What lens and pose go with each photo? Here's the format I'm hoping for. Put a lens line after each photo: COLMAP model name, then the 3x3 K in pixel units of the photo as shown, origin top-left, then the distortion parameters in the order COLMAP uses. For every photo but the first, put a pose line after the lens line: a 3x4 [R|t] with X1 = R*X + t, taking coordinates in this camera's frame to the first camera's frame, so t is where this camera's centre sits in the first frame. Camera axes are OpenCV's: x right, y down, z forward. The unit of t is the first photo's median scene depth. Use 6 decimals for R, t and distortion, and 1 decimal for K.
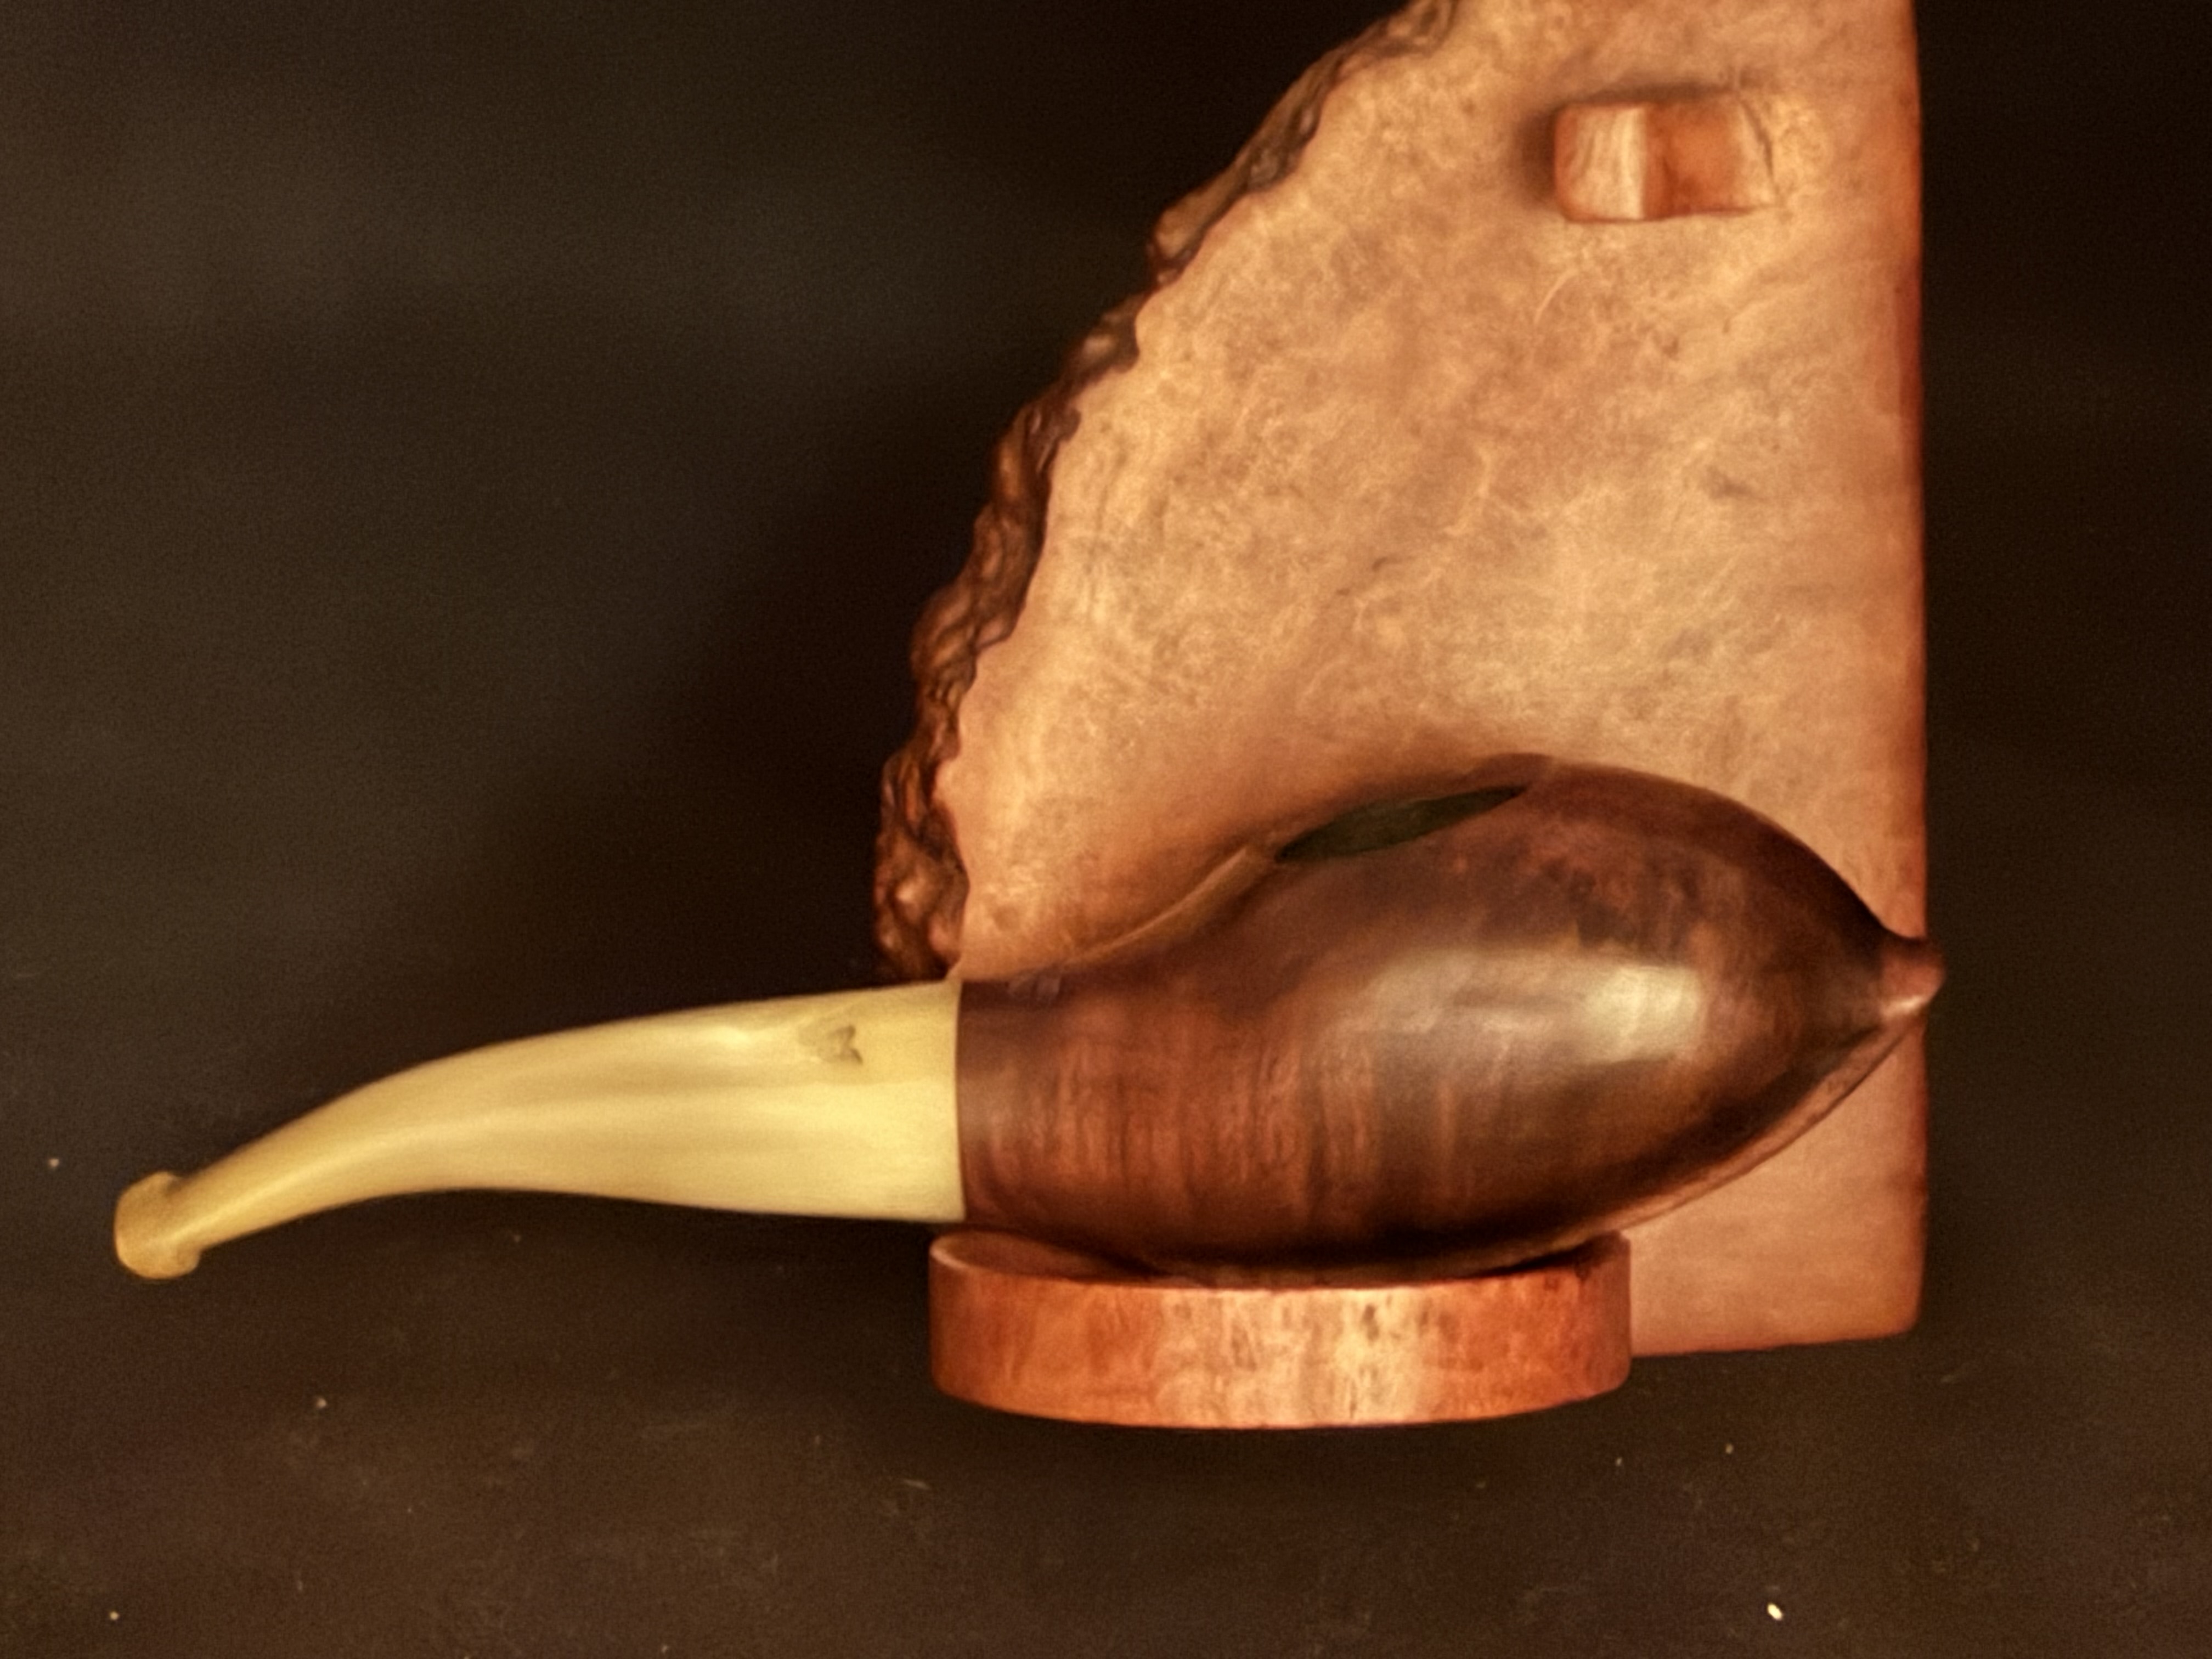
lens RADIAL K [[7096.5, 0, 1100.4], [0, 7096.5, 831.6], [0, 0, 1]] dist [0.203131, 0.000000]
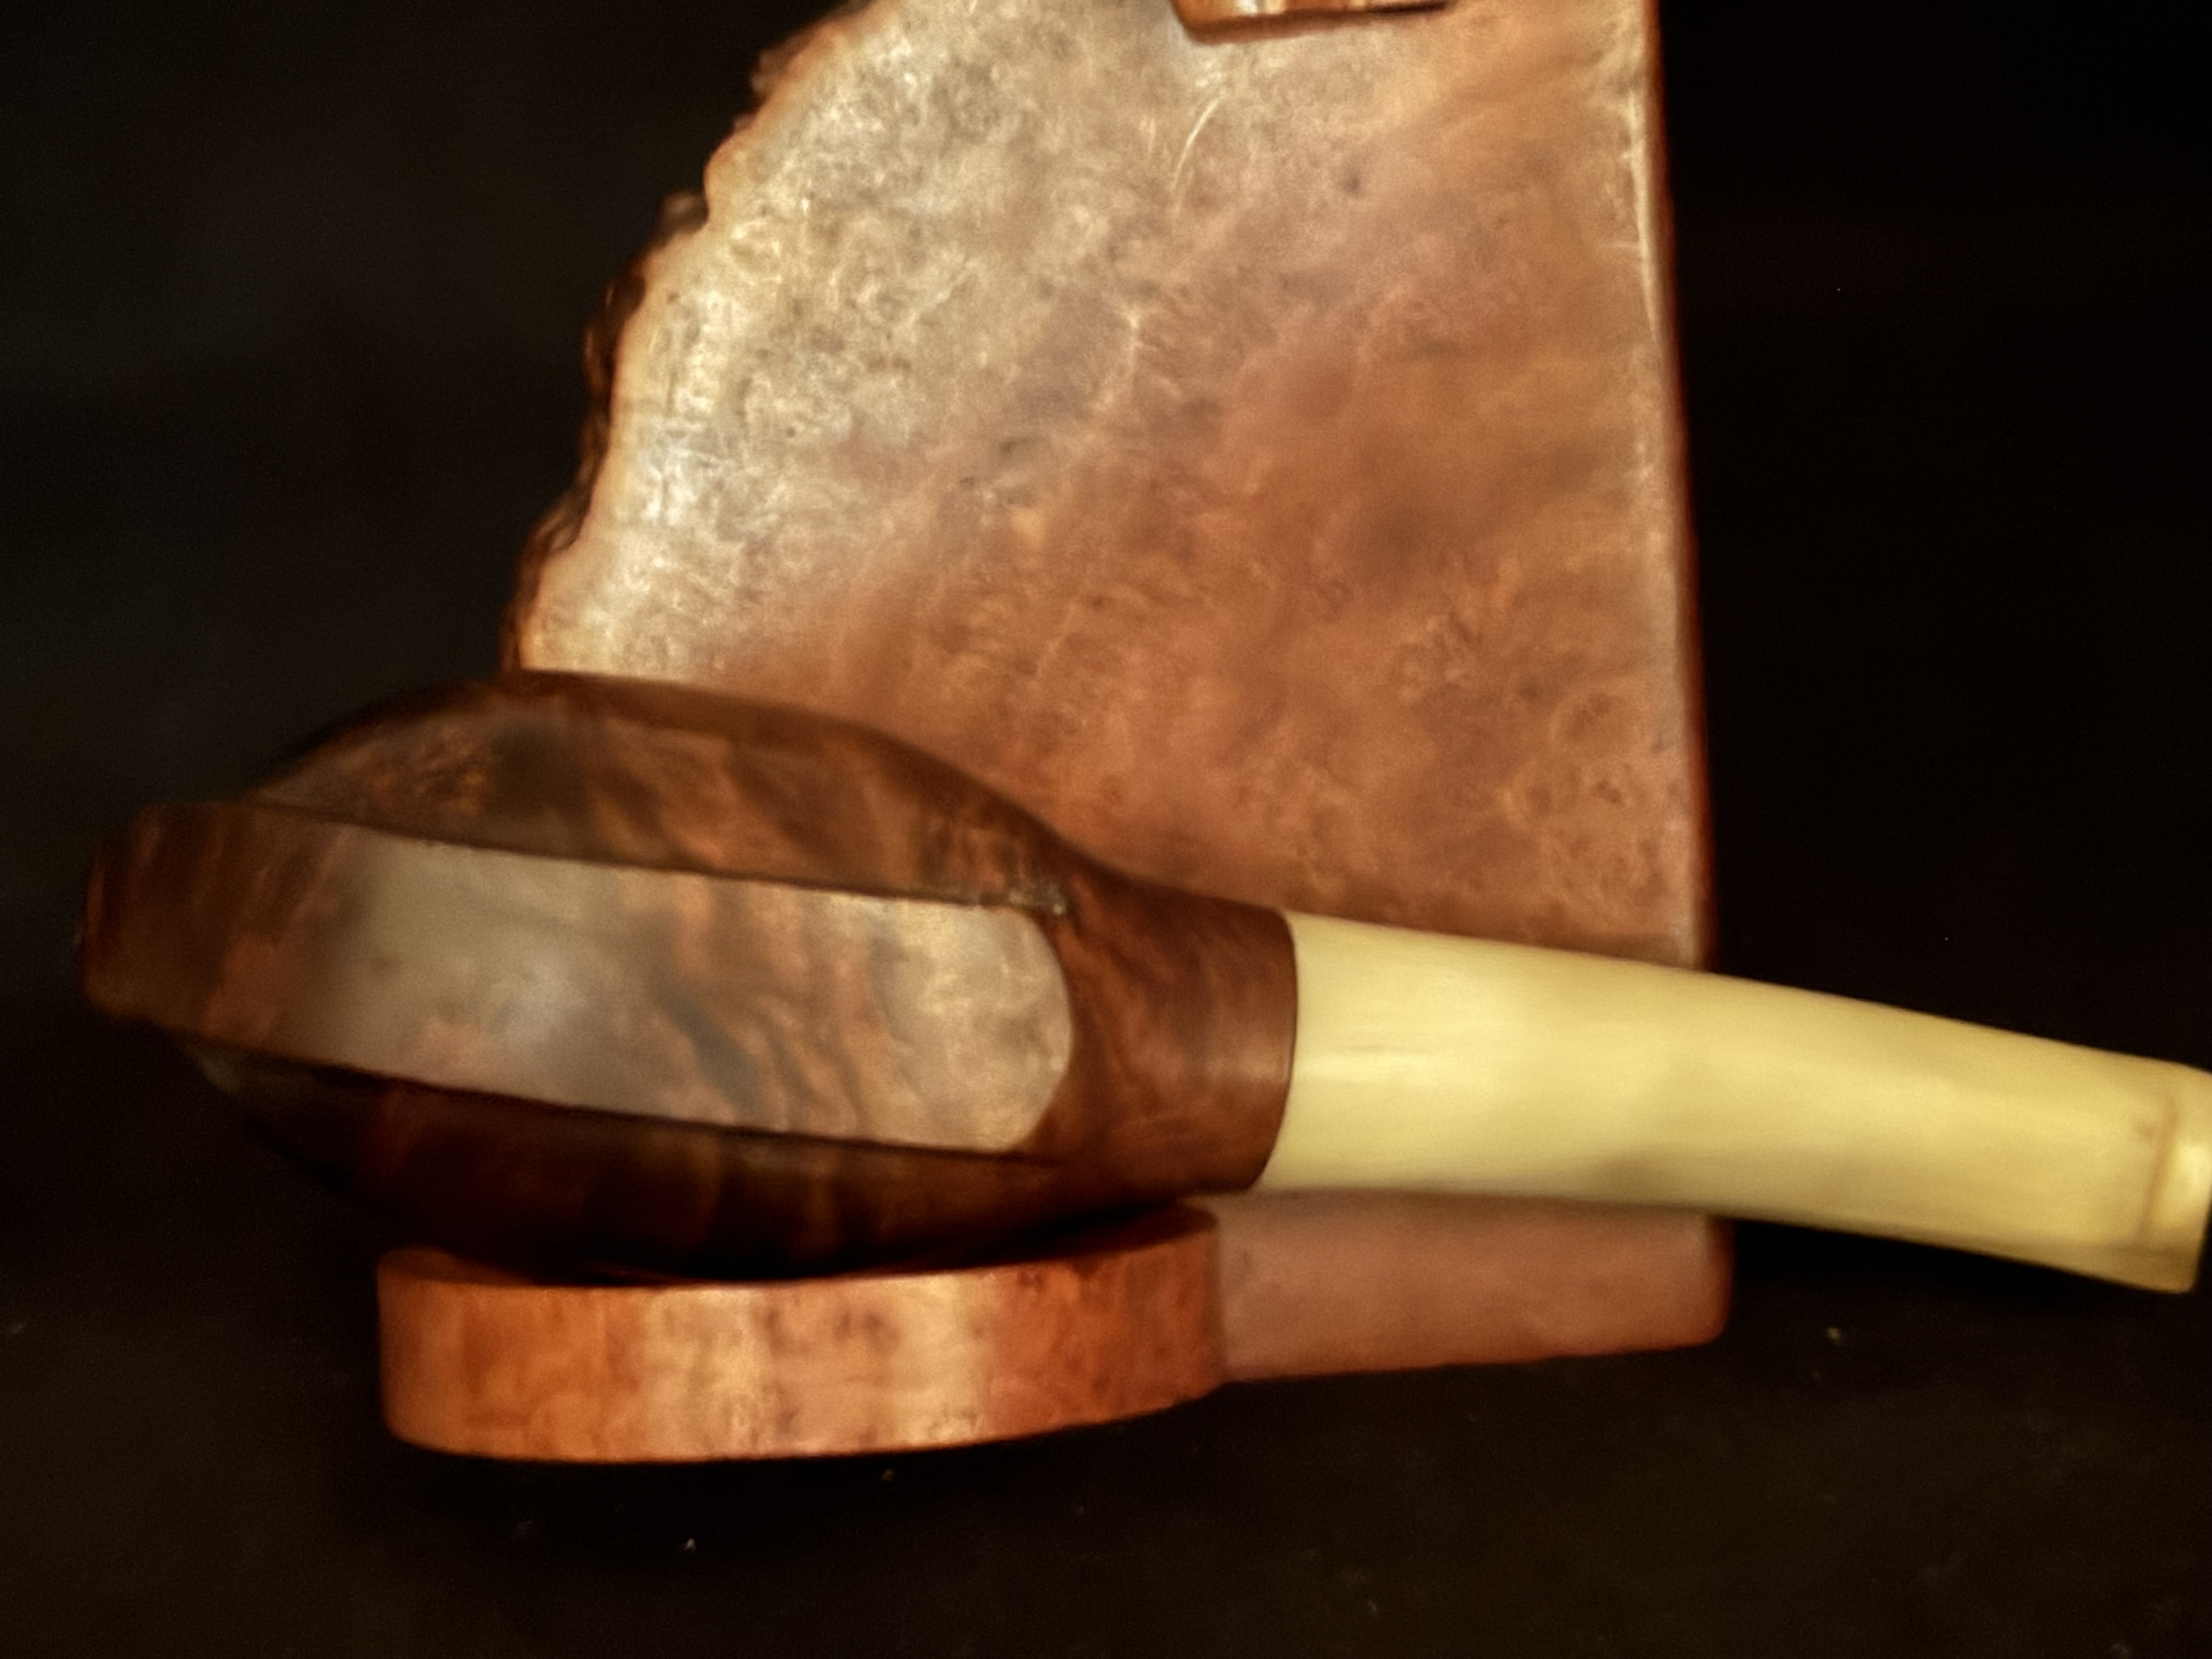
lens RADIAL K [[4995.6, 0, 1112.5], [0, 4995.6, 836.3], [0, 0, 1]] dist [0.084819, 0.000000]
pose [[0.973673, -0.028495, -0.226161, 0.188103], [0.021011, 0.999151, -0.035428, 0.031244], [0.226979, 0.029744, 0.973445, 0.417577]]
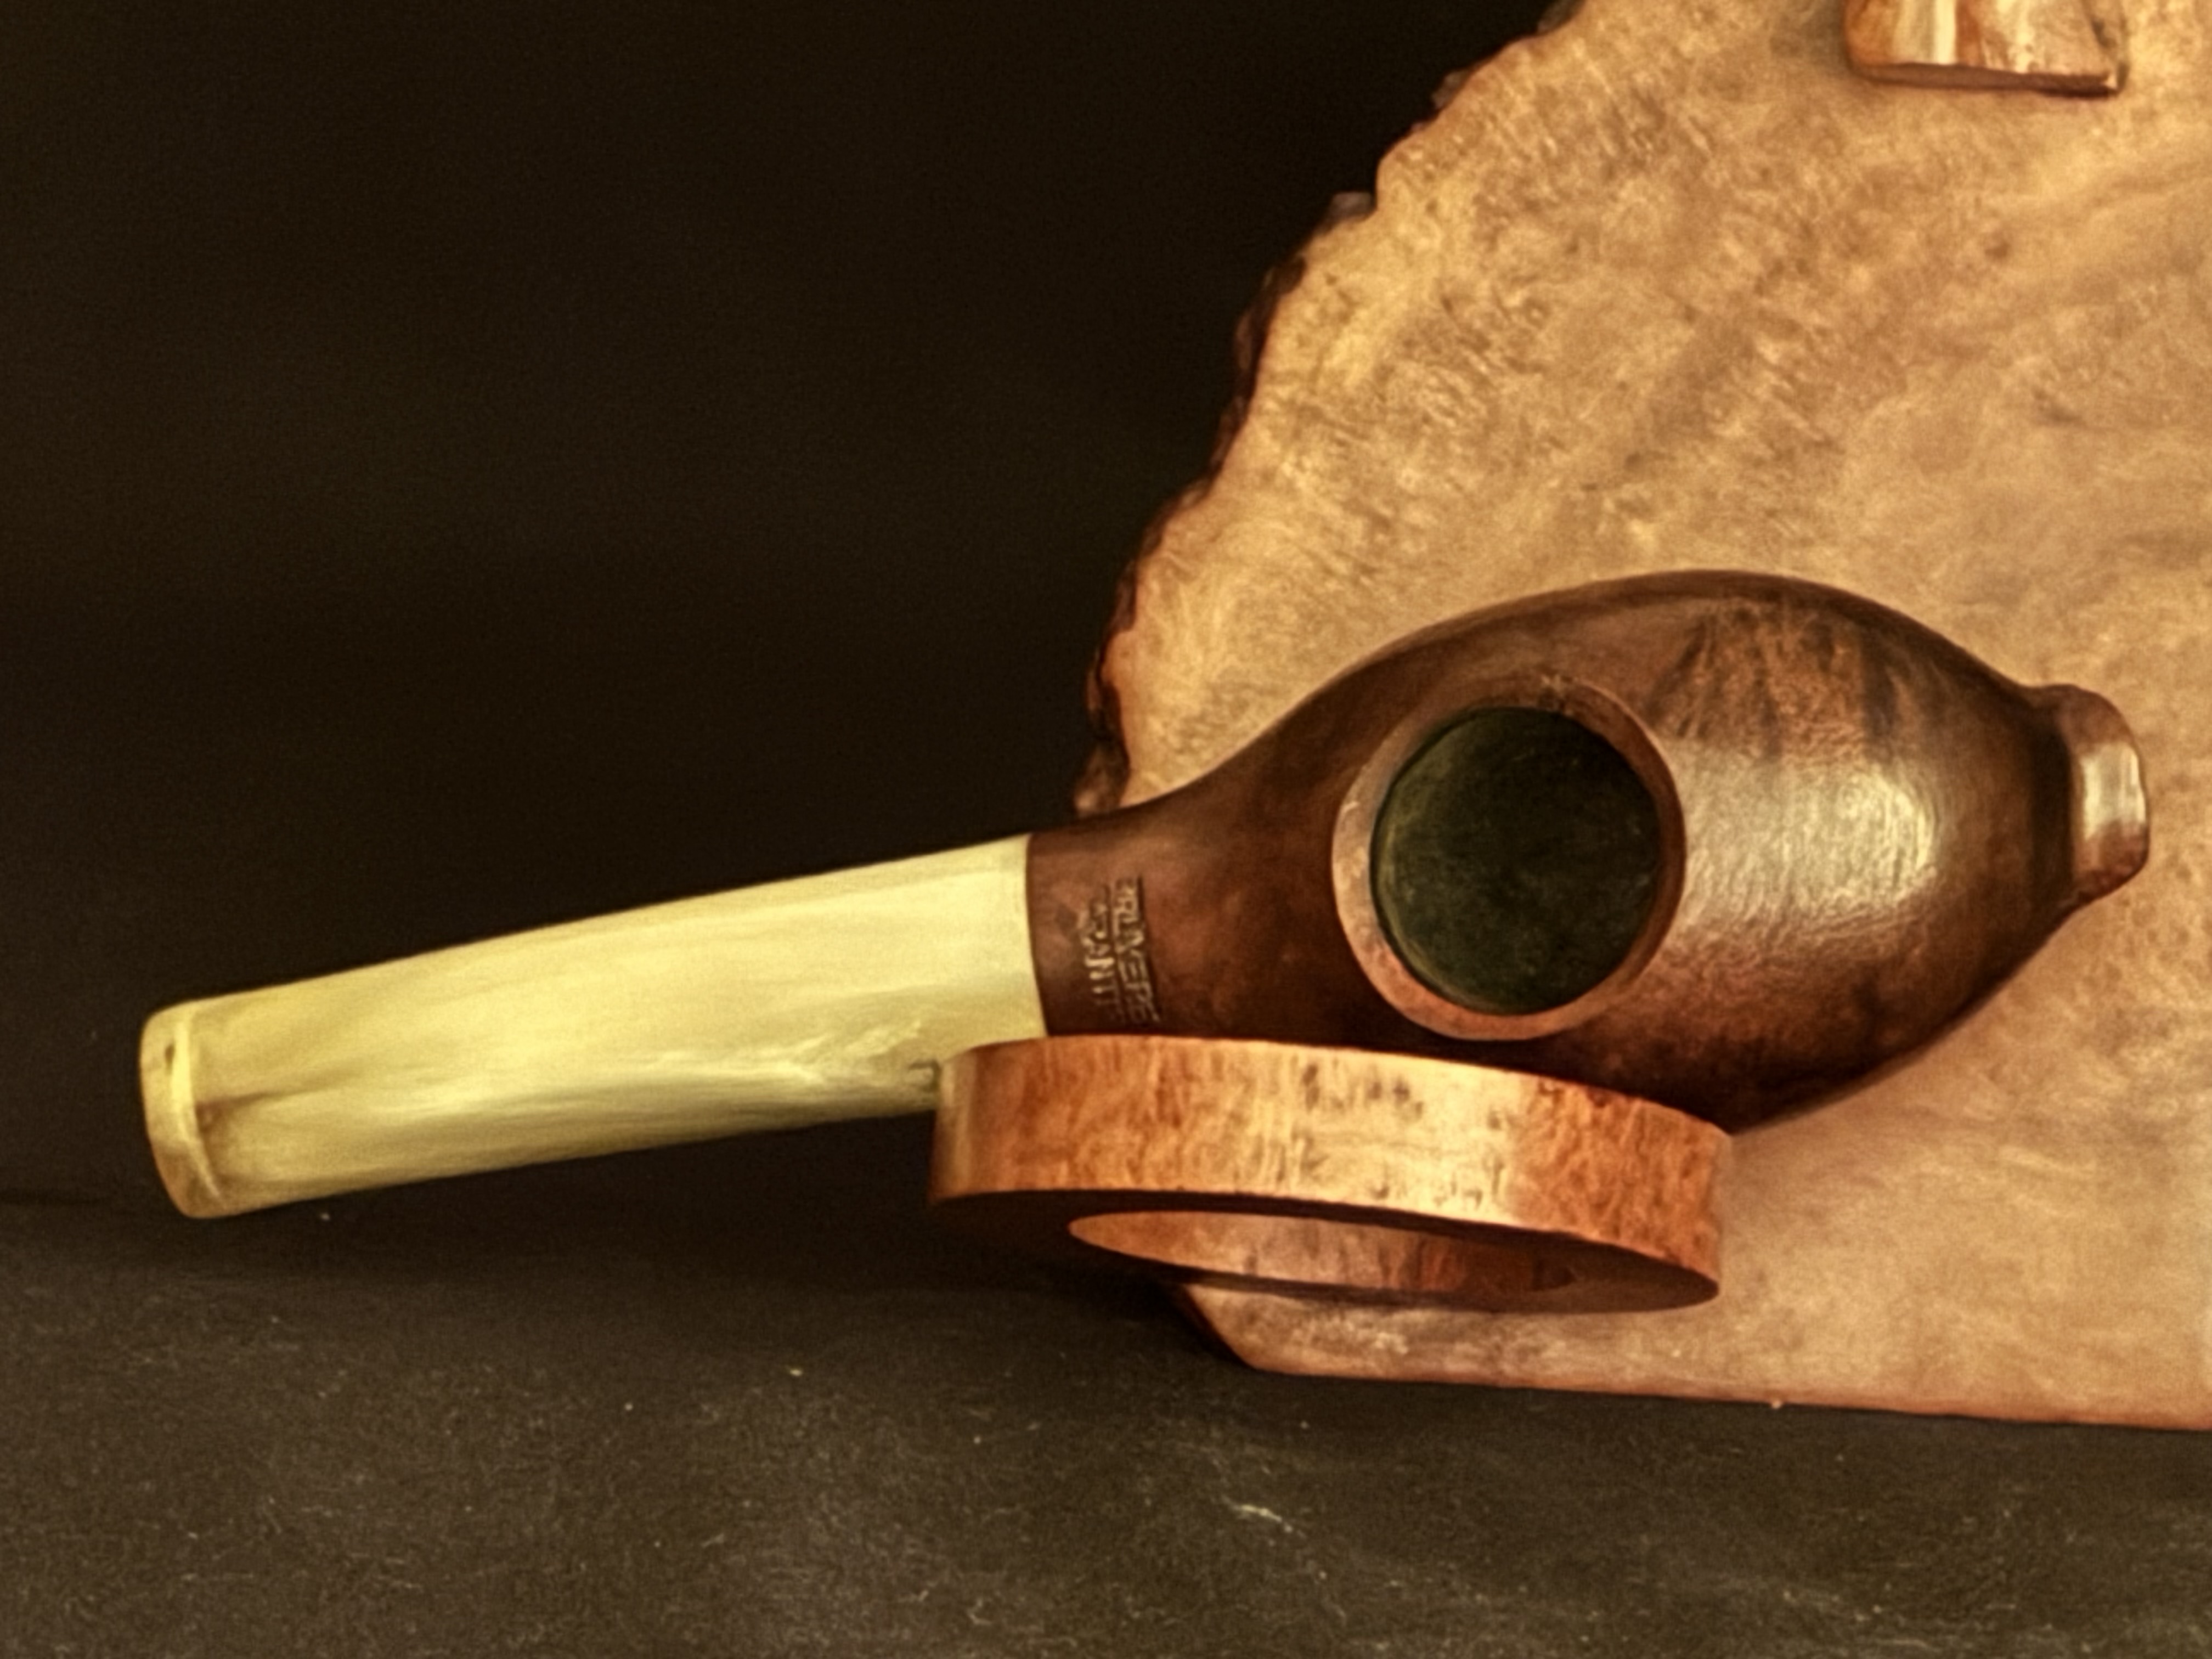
lens RADIAL K [[9471.6, 0, 1057.4], [0, 9471.6, 1015.9], [0, 0, 1]] dist [0.002617, 0.000000]
pose [[0.947608, 0.055247, -0.314621, 0.347165], [-0.125143, 0.970407, -0.206516, 0.282676], [0.293901, 0.235069, 0.926480, -0.094936]]
